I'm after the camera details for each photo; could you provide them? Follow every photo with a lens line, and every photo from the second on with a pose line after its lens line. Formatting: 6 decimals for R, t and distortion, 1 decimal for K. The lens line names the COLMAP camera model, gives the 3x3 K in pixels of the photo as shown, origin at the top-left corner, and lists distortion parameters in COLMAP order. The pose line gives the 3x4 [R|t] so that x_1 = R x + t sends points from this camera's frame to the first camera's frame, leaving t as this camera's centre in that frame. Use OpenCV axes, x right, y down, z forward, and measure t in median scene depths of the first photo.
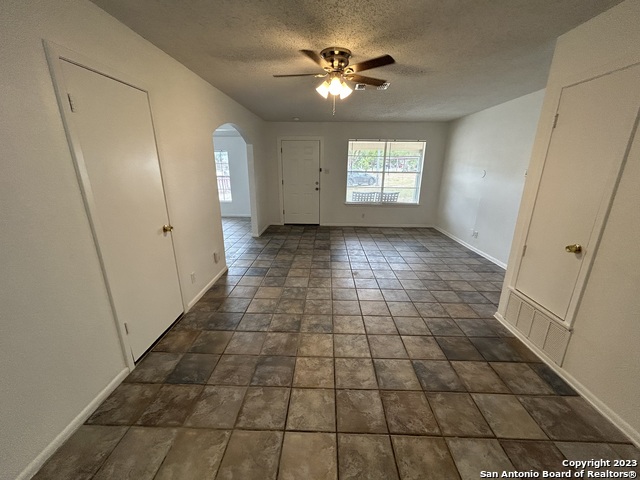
lens RADIAL K [[257.3, 0, 319.2], [0, 257.3, 238.4], [0, 0, 1]] dist [-0.000872, 0.000752]
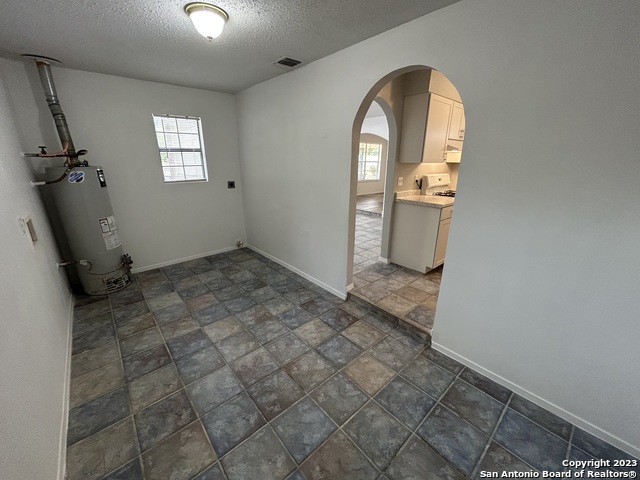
lens RADIAL K [[276.3, 0, 320.0], [0, 276.3, 240.0], [0, 0, 1]] dist [0.000189, 0.000205]
pose [[0.706225, -0.200972, 0.678864, -3.037199], [0.141726, 0.979587, 0.142561, 0.000684], [-0.693657, -0.004467, 0.720291, -0.127395]]
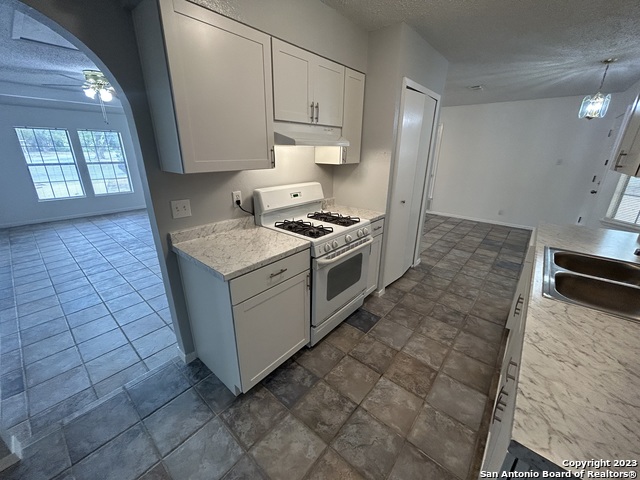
lens RADIAL K [[256.6, 0, 320.8], [0, 256.6, 238.9], [0, 0, 1]] dist [-0.001399, 0.000245]
pose [[0.622594, -0.255745, 0.739575, -1.991636], [0.206775, 0.965264, 0.159719, 0.008810], [-0.754732, 0.053486, 0.653849, -0.081868]]
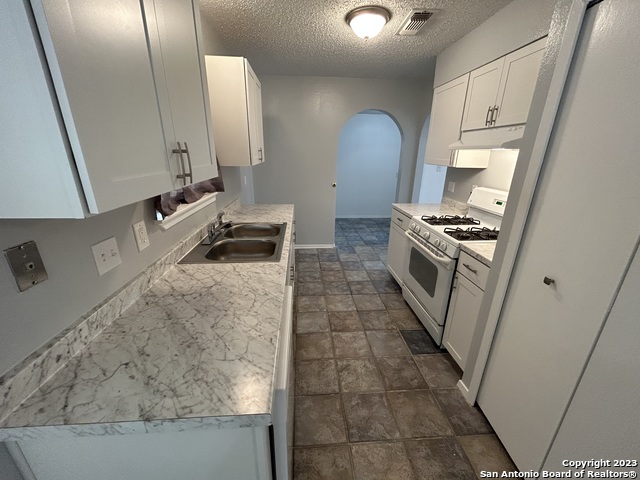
lens RADIAL K [[257.3, 0, 319.2], [0, 257.3, 238.4], [0, 0, 1]] dist [-0.000872, 0.000752]
pose [[0.096509, 0.318535, -0.942985, -0.572275], [-0.286683, 0.916154, 0.280132, 0.025821], [0.953152, 0.243303, 0.179735, -0.116301]]
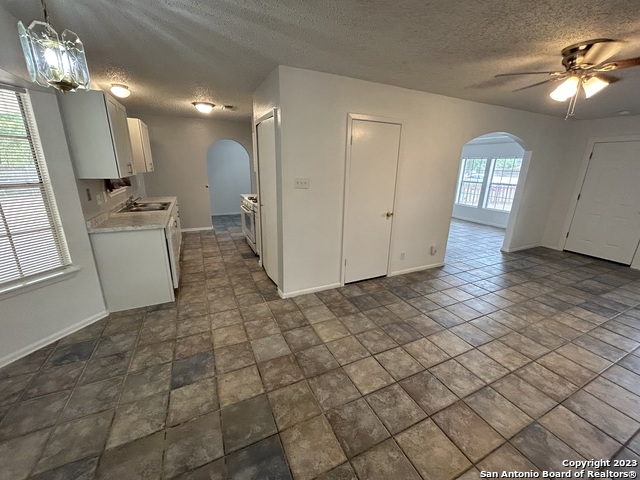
lens RADIAL K [[257.3, 0, 319.2], [0, 257.3, 238.4], [0, 0, 1]] dist [-0.000872, 0.000752]
pose [[0.455023, 0.250322, -0.854572, 0.490004], [-0.265063, 0.954249, 0.138385, -0.004260], [0.850115, 0.163547, 0.500556, -0.057407]]
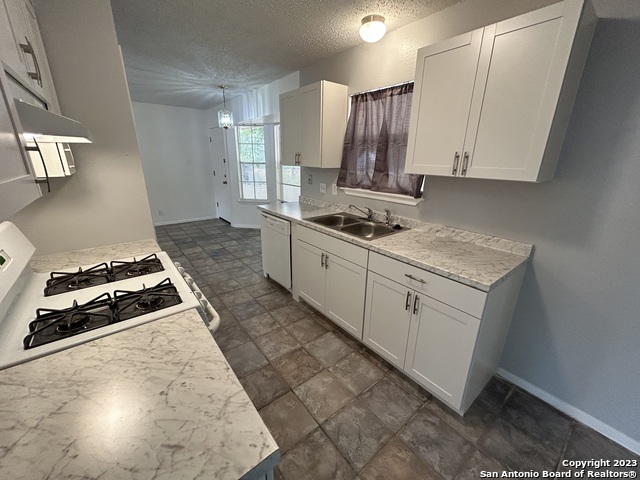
lens RADIAL K [[257.3, 0, 319.2], [0, 257.3, 238.4], [0, 0, 1]] dist [-0.000872, 0.000752]
pose [[-0.644954, -0.245568, 0.723693, -1.888953], [0.193707, 0.863513, 0.465643, -0.122432], [-0.739265, 0.440502, -0.509358, 0.404737]]
